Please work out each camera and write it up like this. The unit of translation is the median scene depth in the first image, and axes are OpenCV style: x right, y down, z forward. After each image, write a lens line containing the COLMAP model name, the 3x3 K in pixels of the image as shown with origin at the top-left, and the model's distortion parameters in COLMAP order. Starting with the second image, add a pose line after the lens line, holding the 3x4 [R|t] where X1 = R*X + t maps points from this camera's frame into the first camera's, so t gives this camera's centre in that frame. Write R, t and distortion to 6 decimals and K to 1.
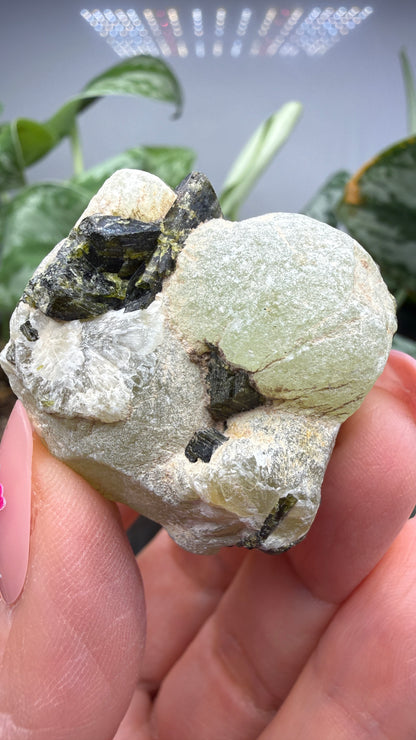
lens RADIAL K [[530.0, 0, 208.0], [0, 530.0, 370.0], [0, 0, 1]] dist [0.008845, -0.000987]
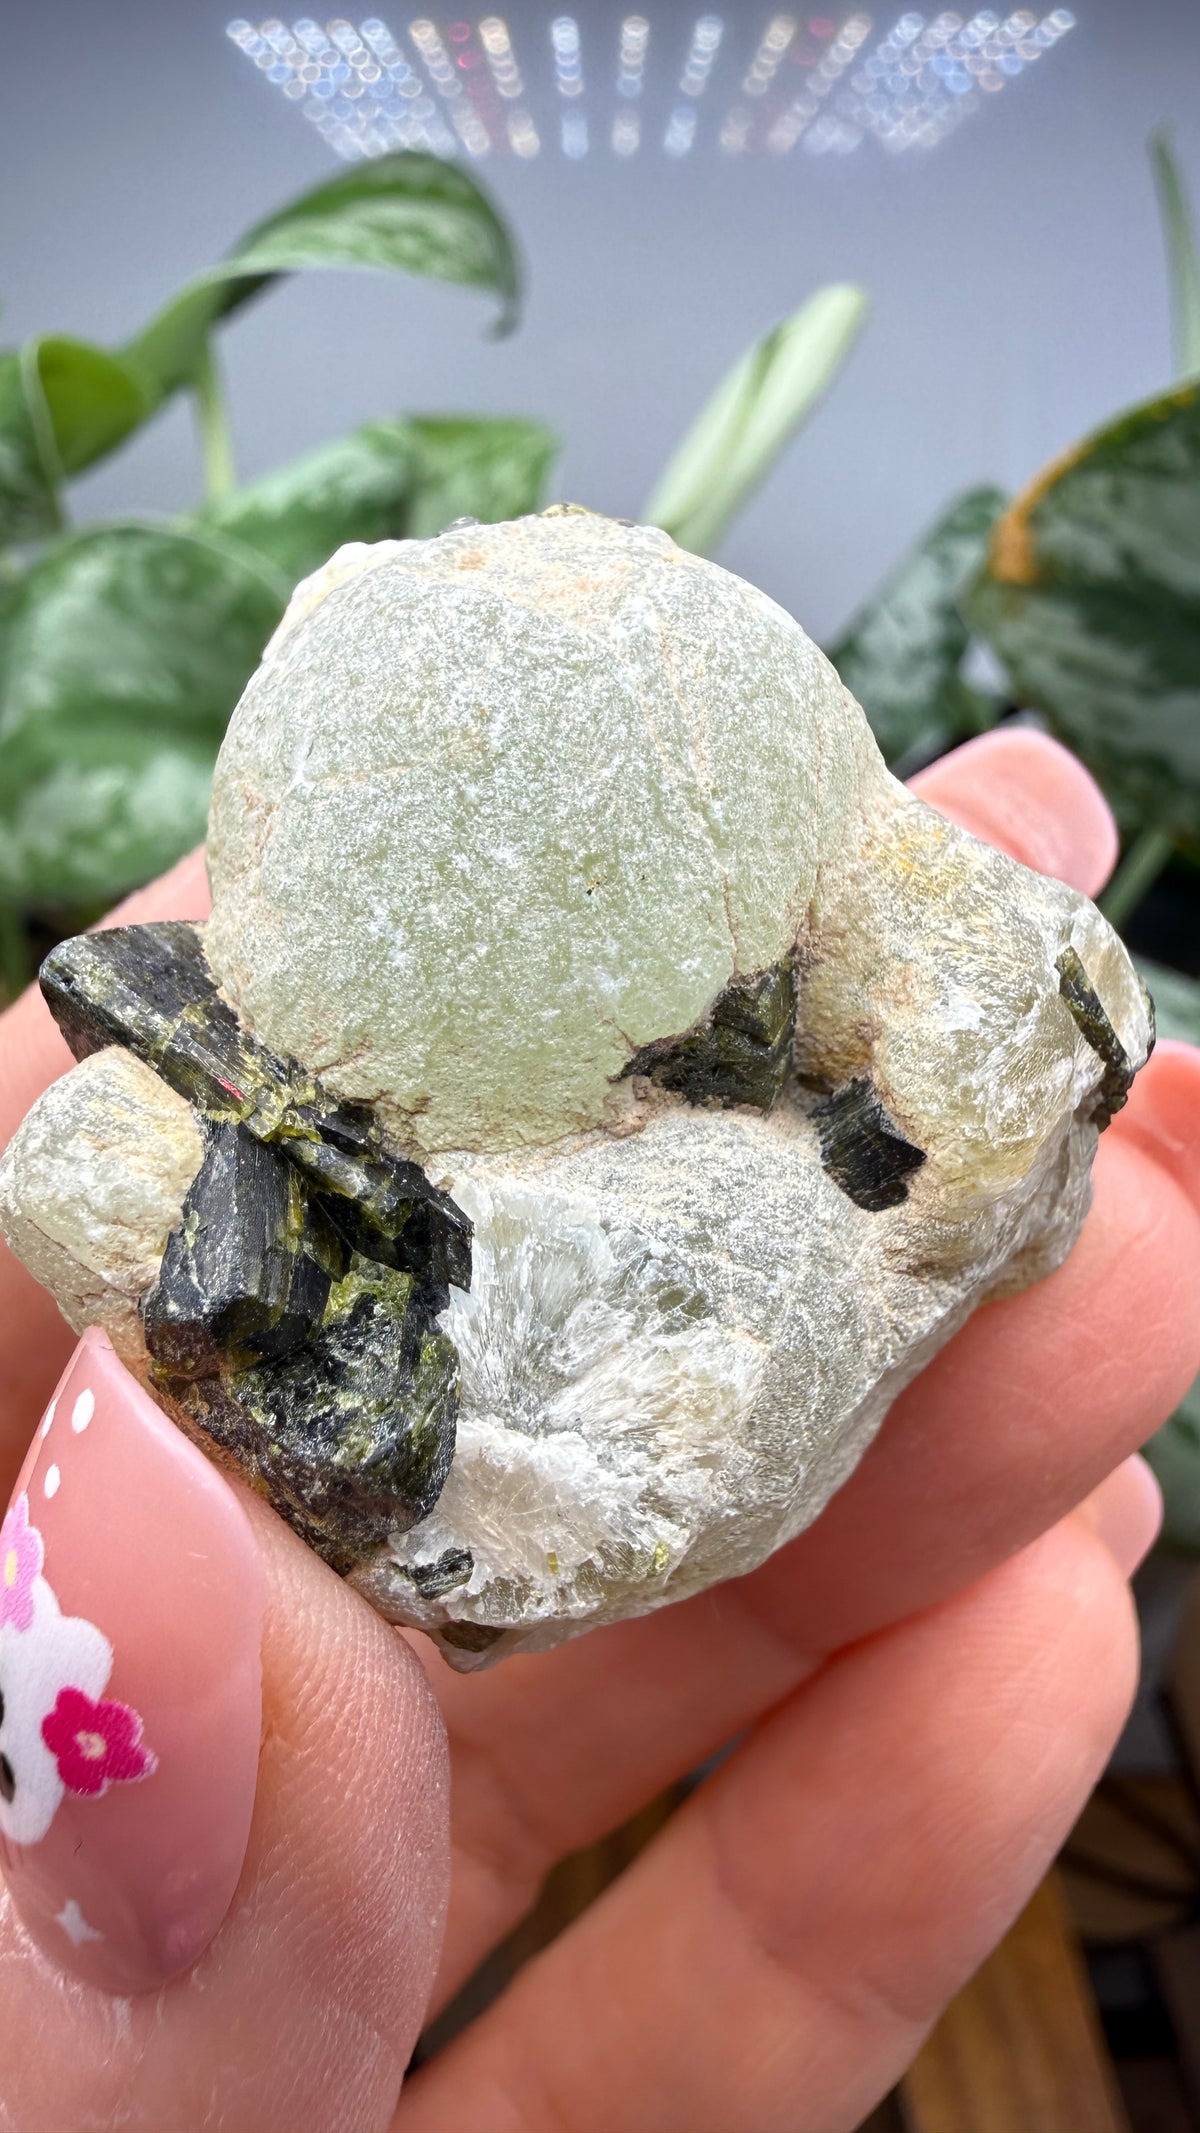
lens RADIAL K [[1527.6, 0, 600.0], [0, 1527.6, 1066.5], [0, 0, 1]] dist [0.008845, -0.000987]
pose [[0.251800, -0.966966, 0.039678, -0.037401], [0.944641, 0.254484, 0.207102, -0.270290], [-0.210358, -0.014667, 0.977514, 0.026644]]
